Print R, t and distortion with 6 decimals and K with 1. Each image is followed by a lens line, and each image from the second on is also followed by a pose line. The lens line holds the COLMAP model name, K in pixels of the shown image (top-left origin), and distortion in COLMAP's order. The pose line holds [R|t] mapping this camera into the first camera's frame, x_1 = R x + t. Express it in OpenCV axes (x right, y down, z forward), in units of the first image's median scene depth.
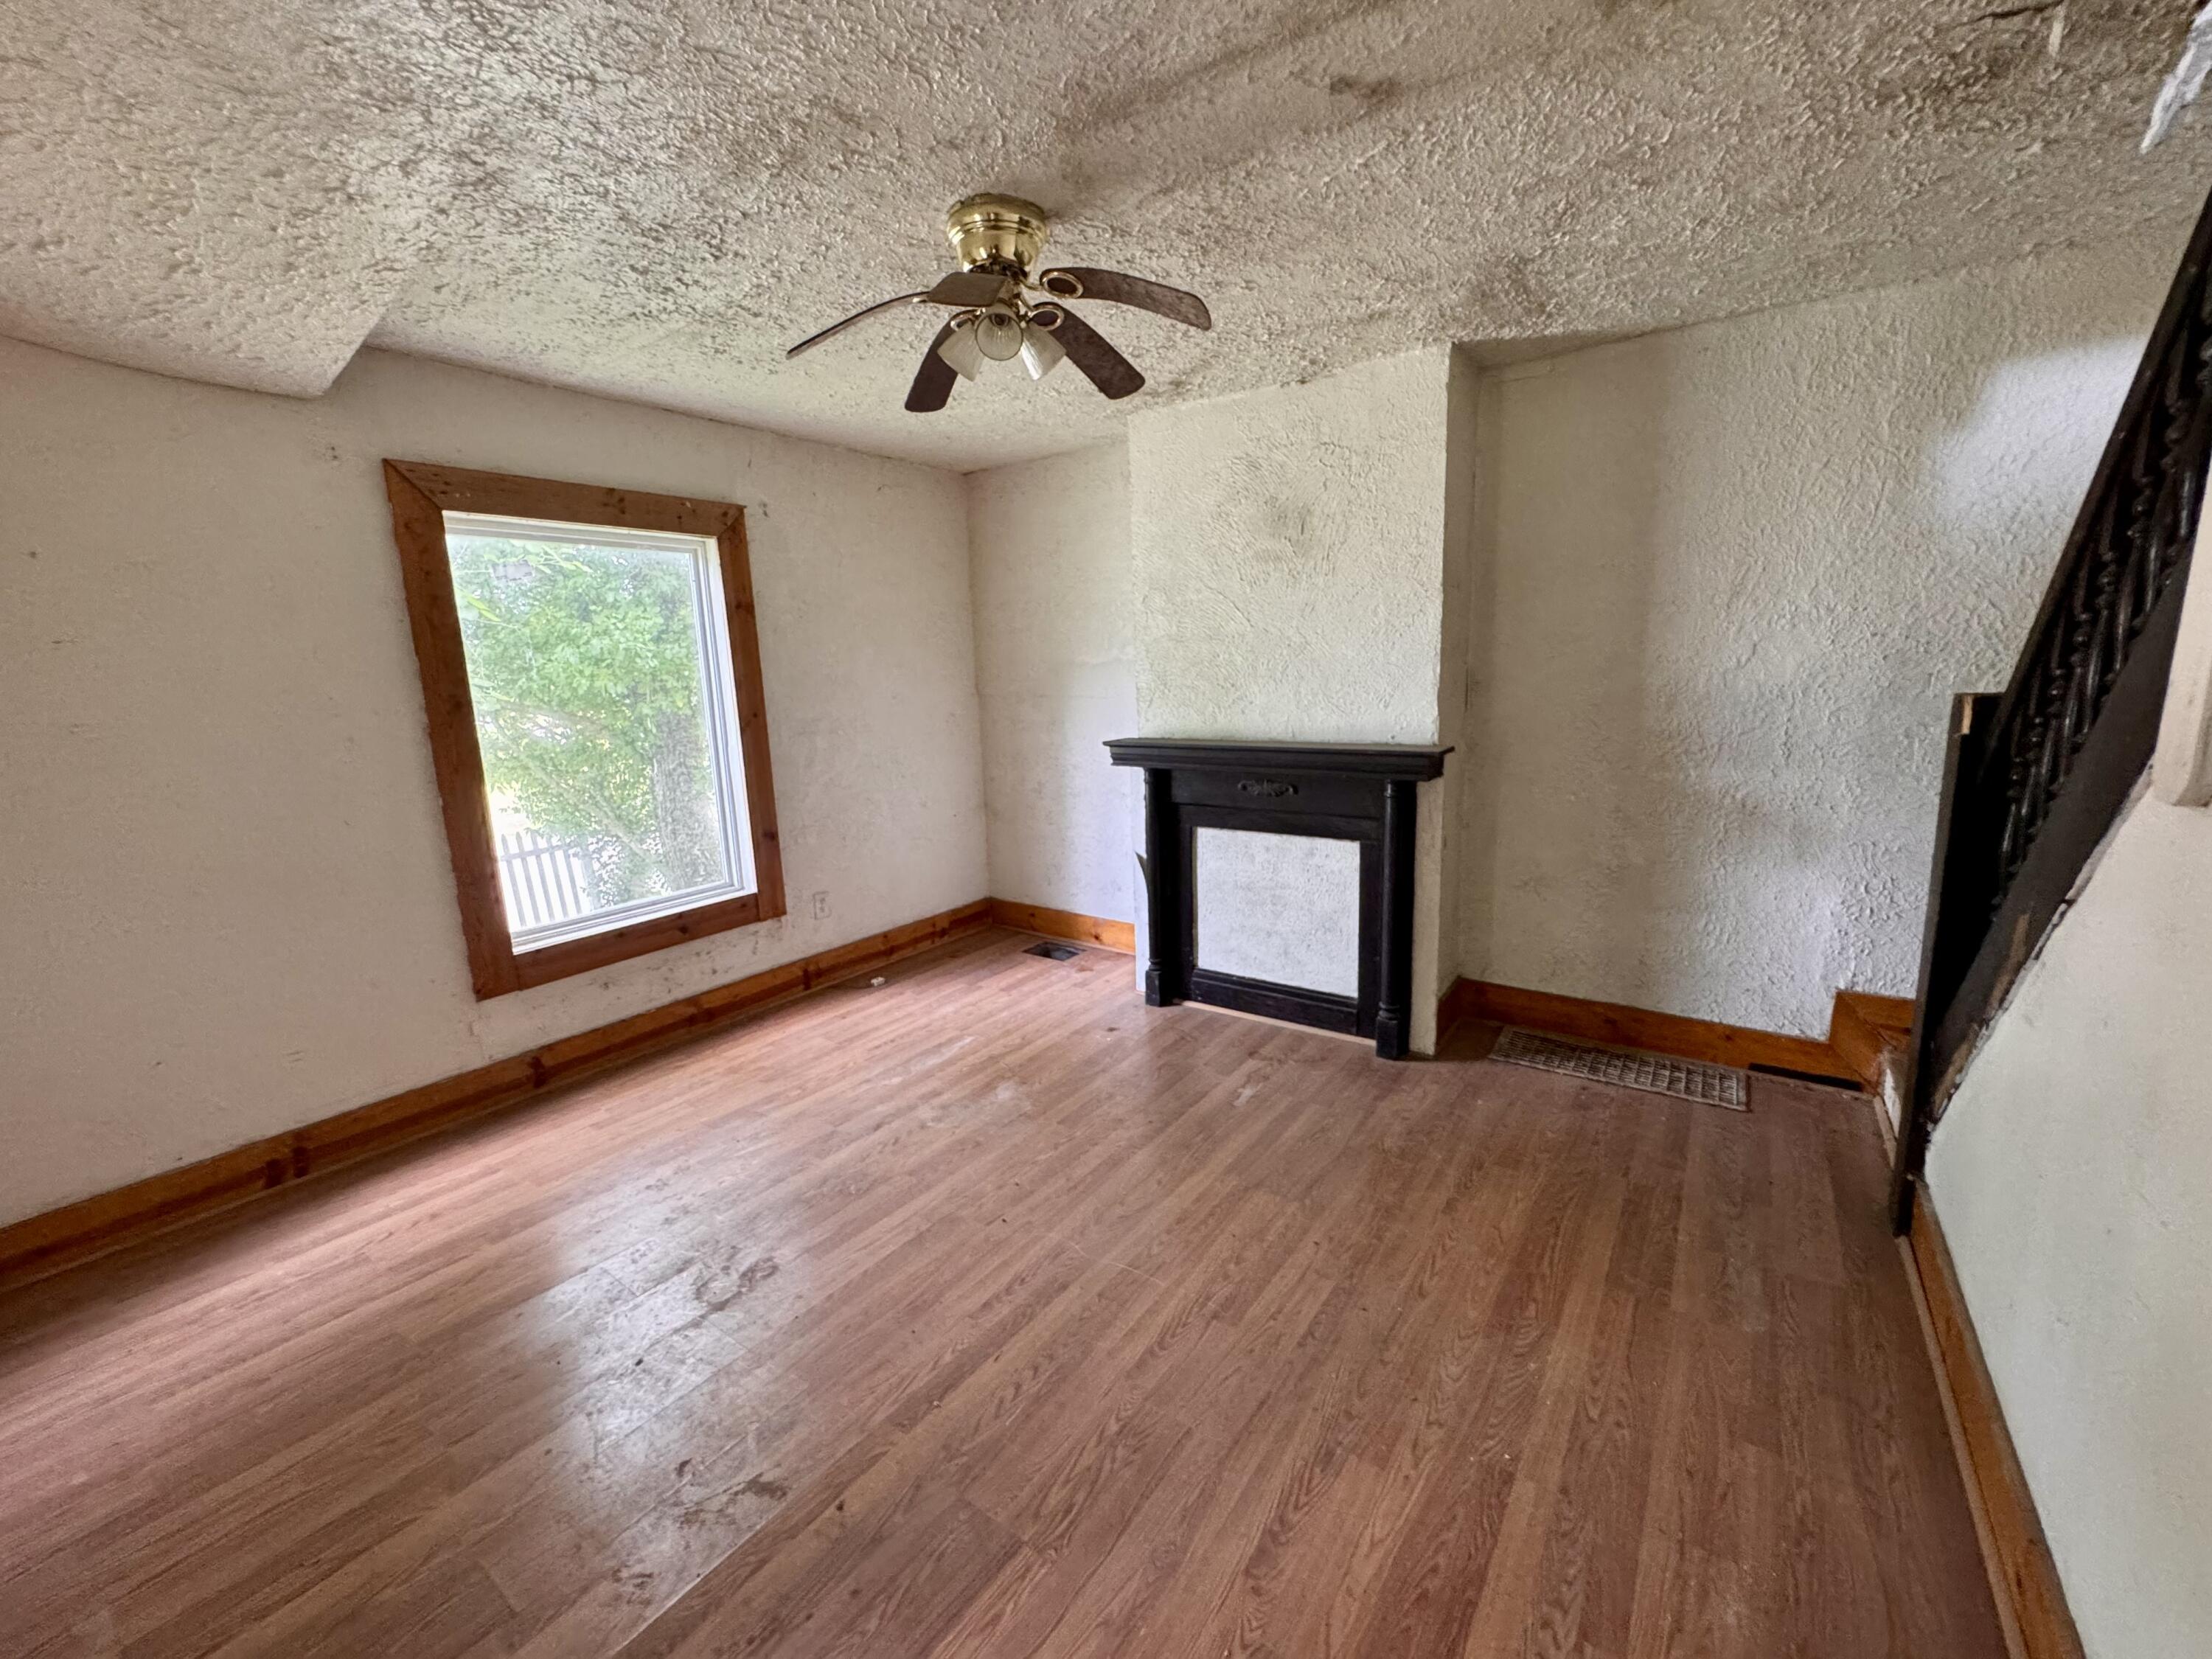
lens RADIAL K [[889.0, 0, 1106.0], [0, 889.0, 829.5], [0, 0, 1]] dist [-0.002232, -0.000060]
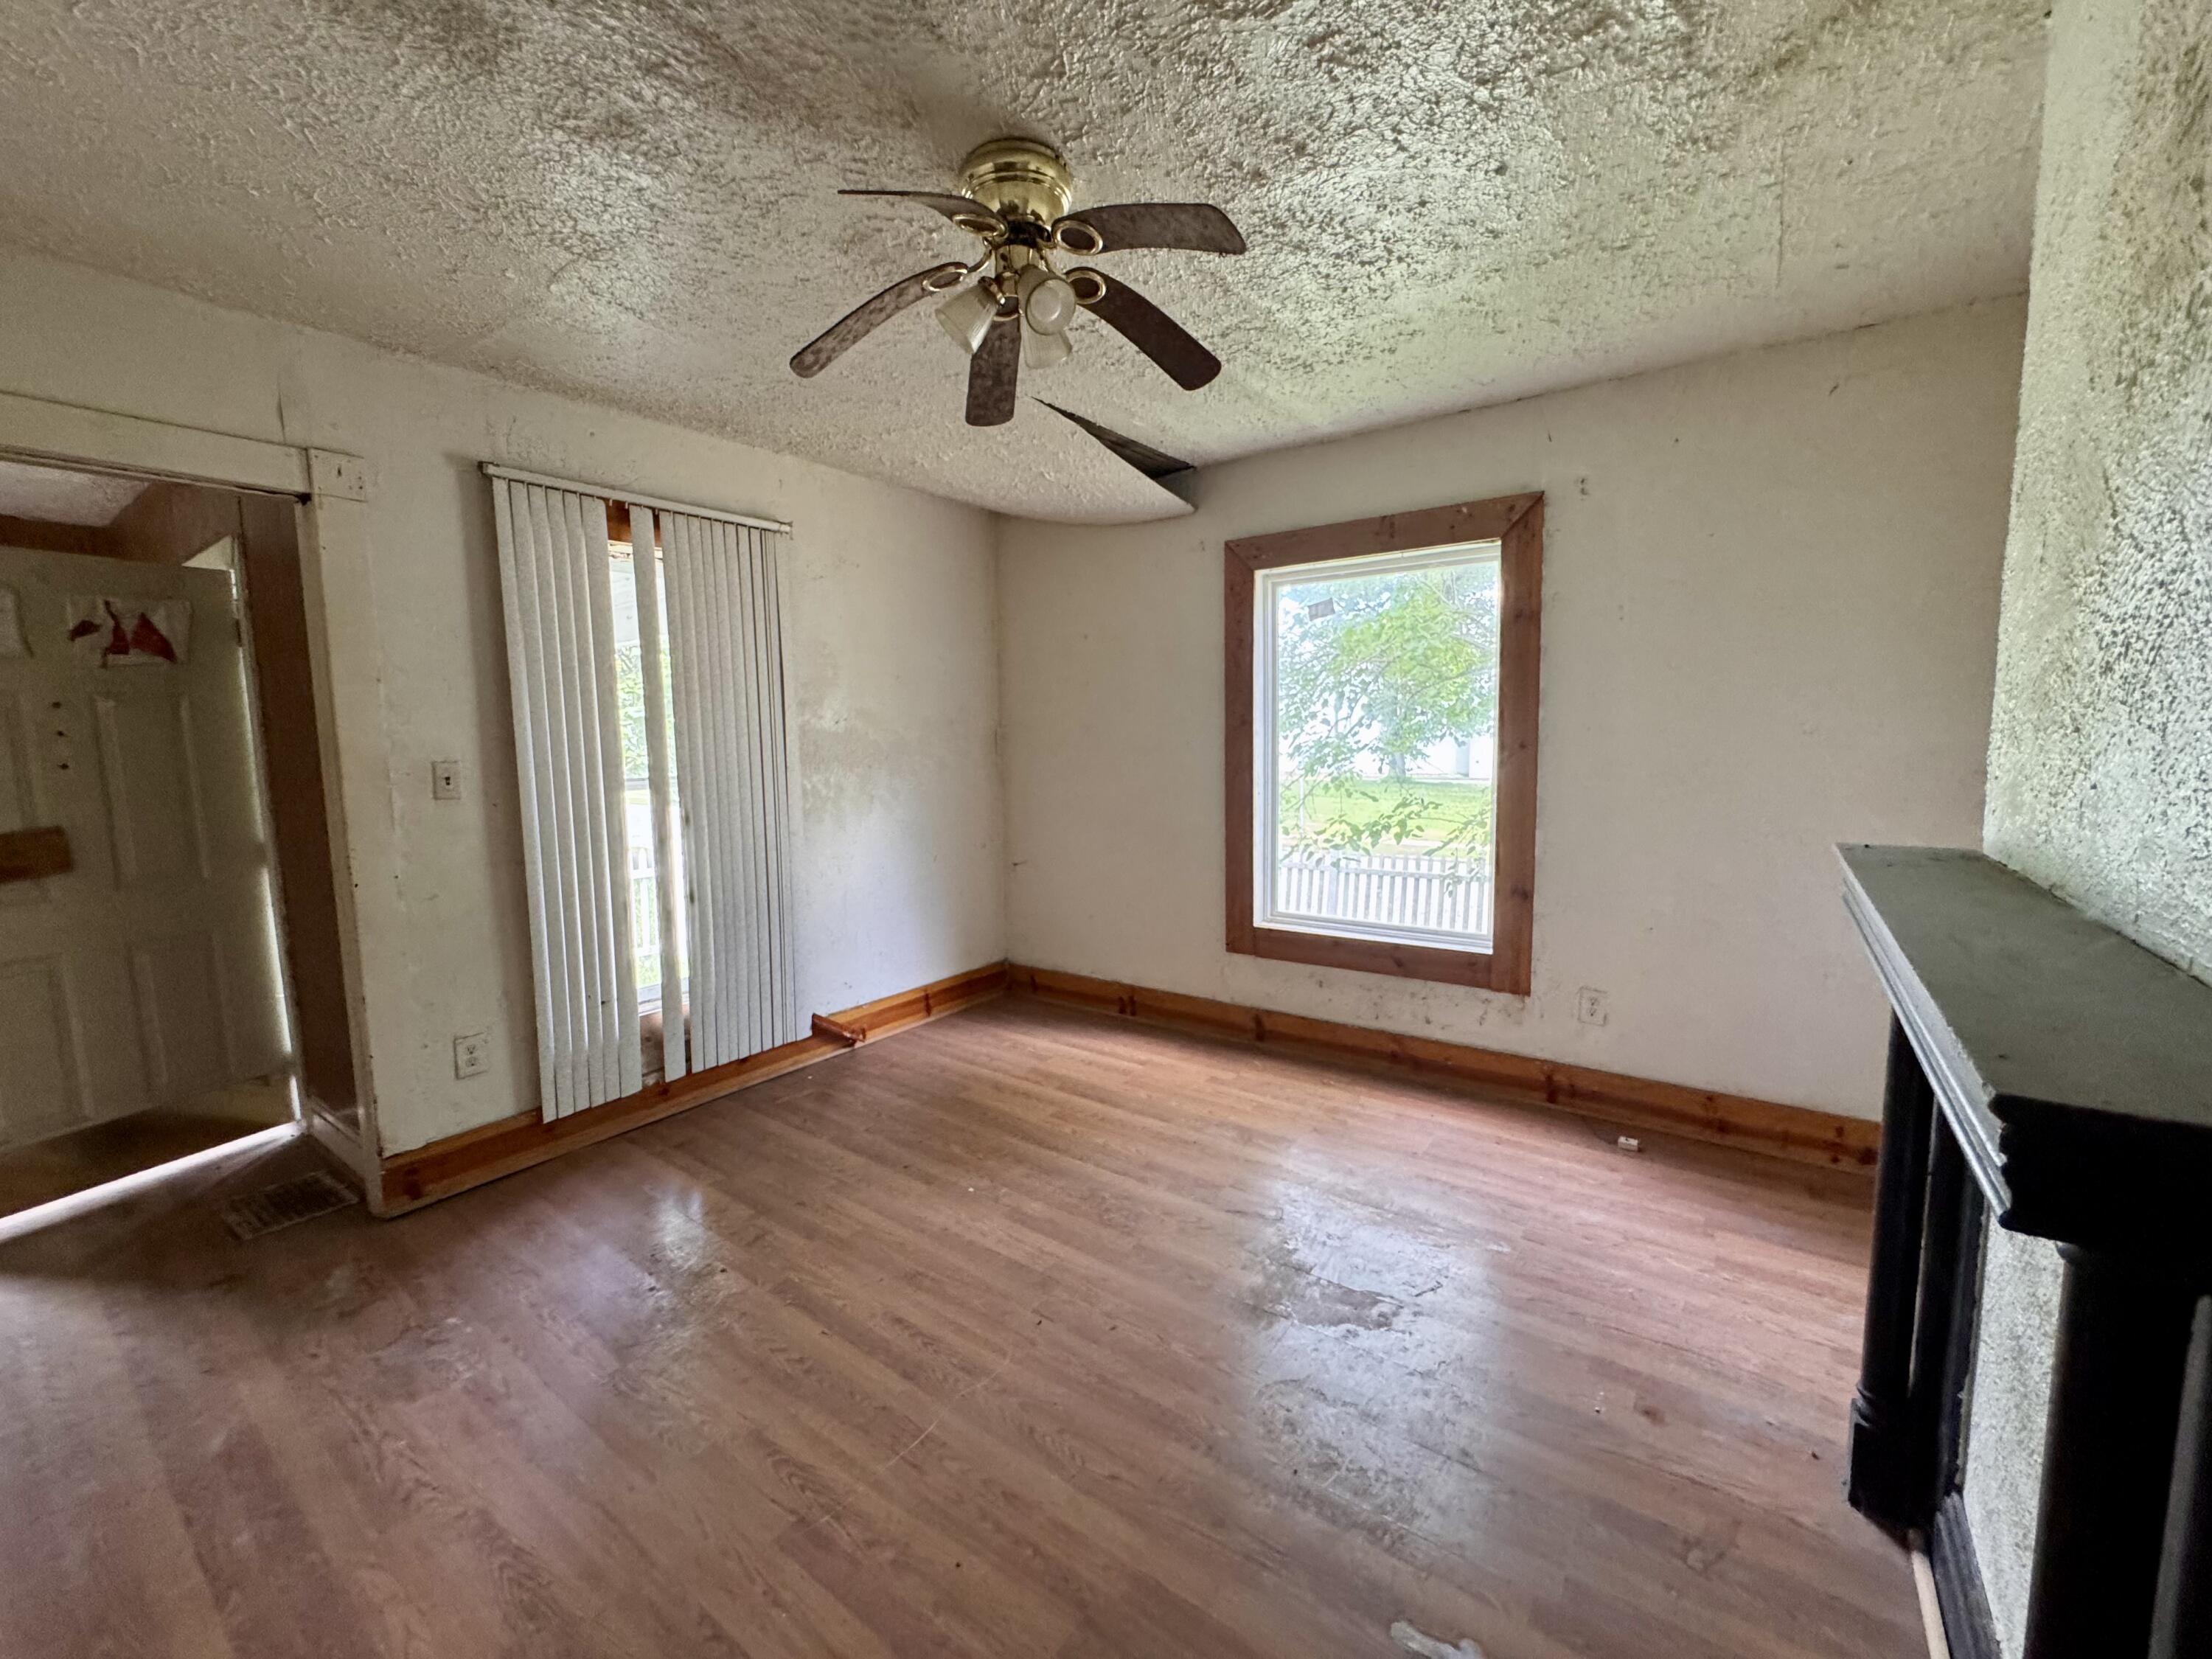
lens RADIAL K [[889.0, 0, 1106.0], [0, 889.0, 829.5], [0, 0, 1]] dist [-0.002232, -0.000060]
pose [[-0.007628, 0.144915, -0.989415, 0.499306], [-0.164608, 0.975764, 0.144185, -0.125025], [0.986330, 0.163966, 0.016411, 0.713201]]
